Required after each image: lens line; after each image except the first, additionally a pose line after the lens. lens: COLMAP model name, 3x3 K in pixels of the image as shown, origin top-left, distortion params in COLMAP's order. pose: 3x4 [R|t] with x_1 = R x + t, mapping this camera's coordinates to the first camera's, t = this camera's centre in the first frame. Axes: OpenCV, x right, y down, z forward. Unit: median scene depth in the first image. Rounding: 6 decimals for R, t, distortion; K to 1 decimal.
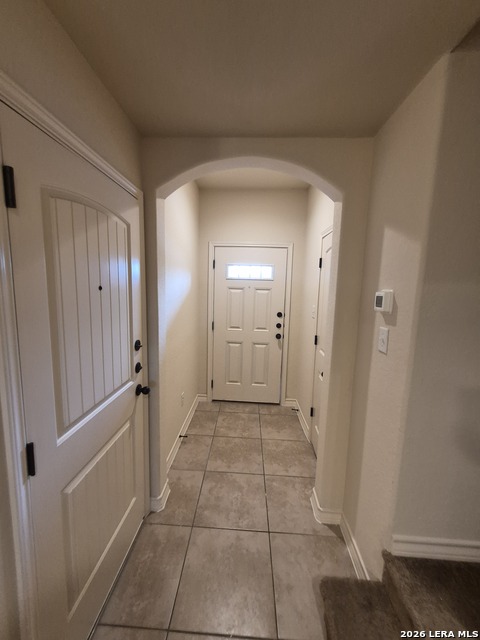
lens RADIAL K [[253.1, 0, 240.0], [0, 253.1, 320.0], [0, 0, 1]] dist [0.005491, 0.000112]
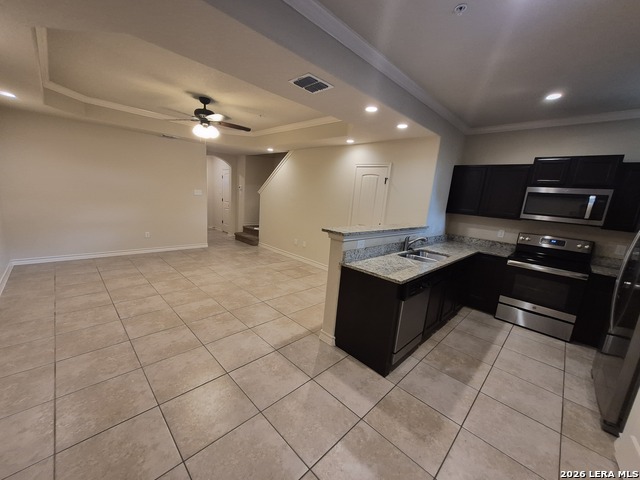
lens RADIAL K [[253.1, 0, 315.4], [0, 253.1, 243.1], [0, 0, 1]] dist [0.005491, 0.000112]
pose [[0.682970, -0.118353, 0.720795, -1.056279], [0.047503, 0.991894, 0.117856, 0.241830], [-0.728900, -0.046253, 0.683056, -1.746212]]
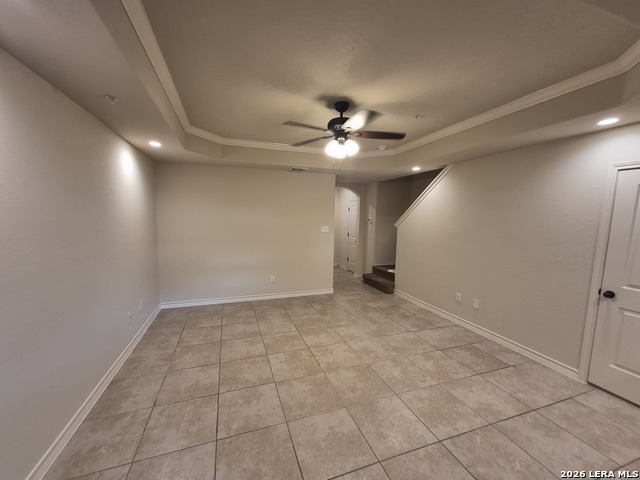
lens RADIAL K [[253.1, 0, 315.4], [0, 253.1, 243.1], [0, 0, 1]] dist [0.005491, 0.000112]
pose [[0.932009, -0.050207, 0.358941, -0.893012], [0.061117, 0.997948, -0.019105, 0.165267], [-0.357245, 0.039744, 0.933165, -1.294562]]
